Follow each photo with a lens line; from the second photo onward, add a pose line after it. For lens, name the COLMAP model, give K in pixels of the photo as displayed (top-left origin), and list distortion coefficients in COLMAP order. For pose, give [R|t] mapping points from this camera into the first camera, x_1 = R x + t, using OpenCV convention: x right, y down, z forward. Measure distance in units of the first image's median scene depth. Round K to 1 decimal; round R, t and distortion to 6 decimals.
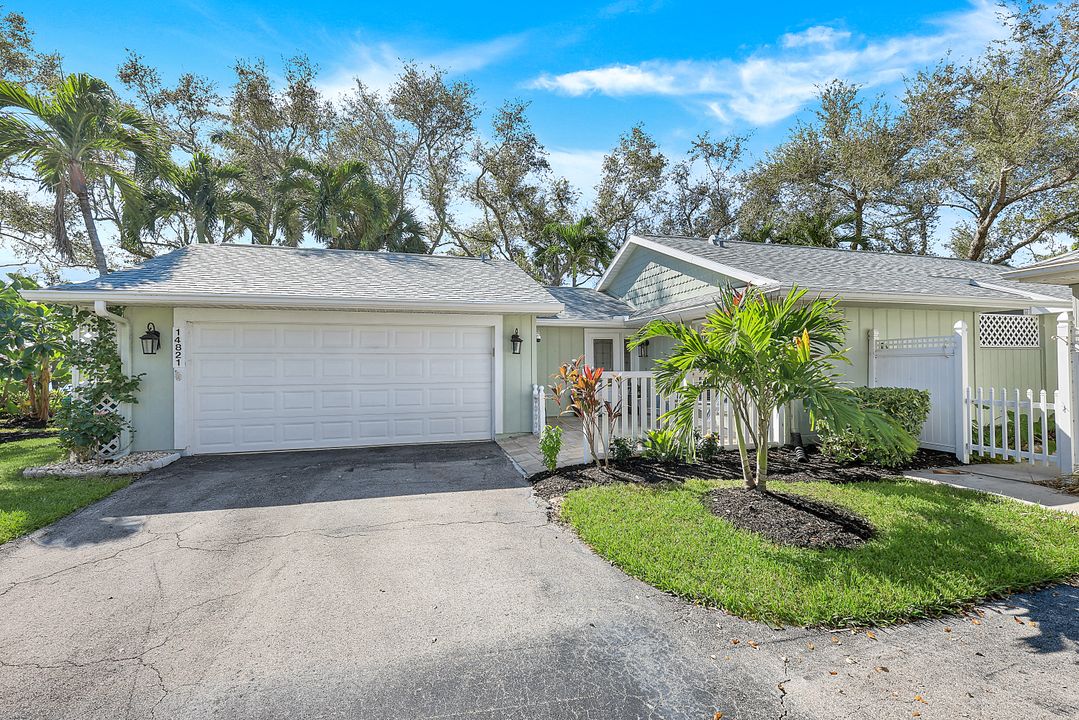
lens RADIAL K [[467.1, 0, 543.1], [0, 467.1, 359.6], [0, 0, 1]] dist [0.005233, 0.000799]
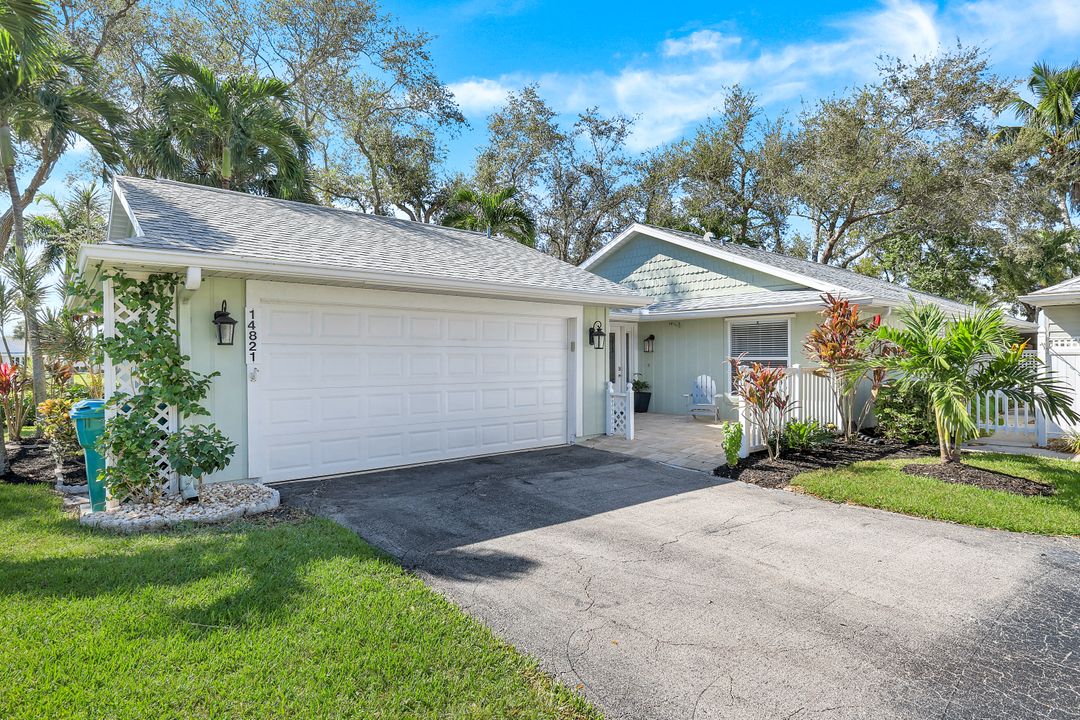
lens RADIAL K [[570.5, 0, 539.0], [0, 570.5, 358.9], [0, 0, 1]] dist [0.004070, 0.000415]
pose [[0.915364, 0.004575, 0.402602, -0.551053], [-0.010008, 0.999885, 0.011390, -0.003627], [-0.402503, -0.014455, 0.915304, 0.018293]]
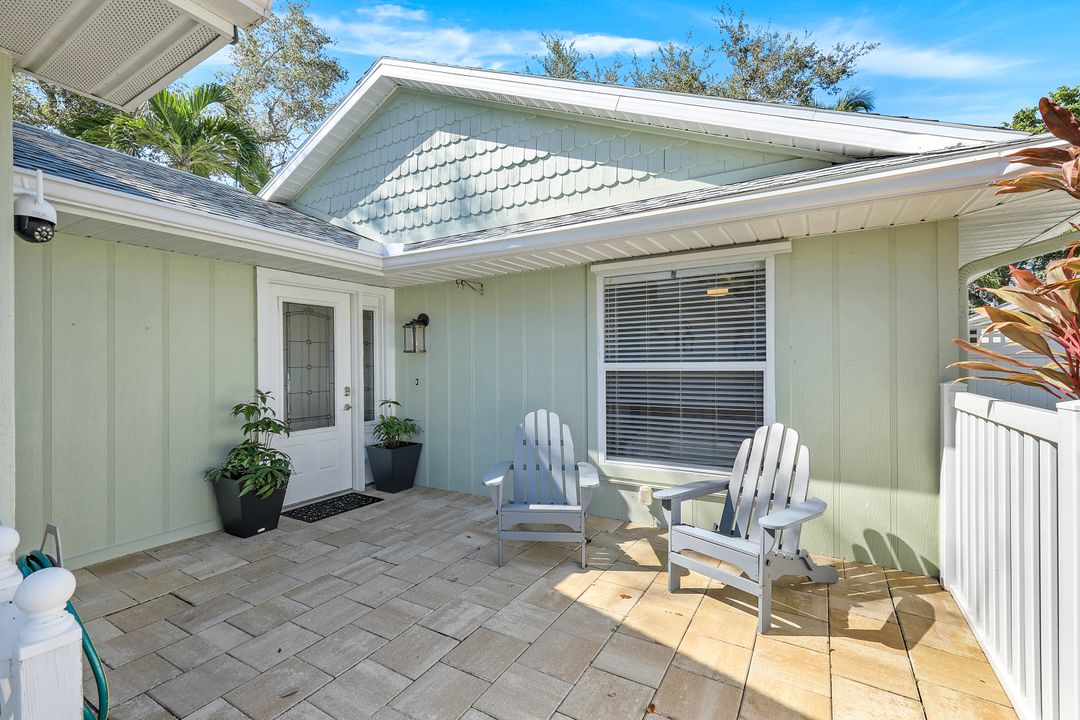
lens RADIAL K [[467.5, 0, 545.0], [0, 467.5, 360.7], [0, 0, 1]] dist [0.005233, 0.000799]
pose [[0.727691, 0.005632, 0.685882, 0.011014], [-0.007361, 0.999973, -0.000401, 0.000743], [-0.685865, -0.004757, 0.727713, 0.723313]]
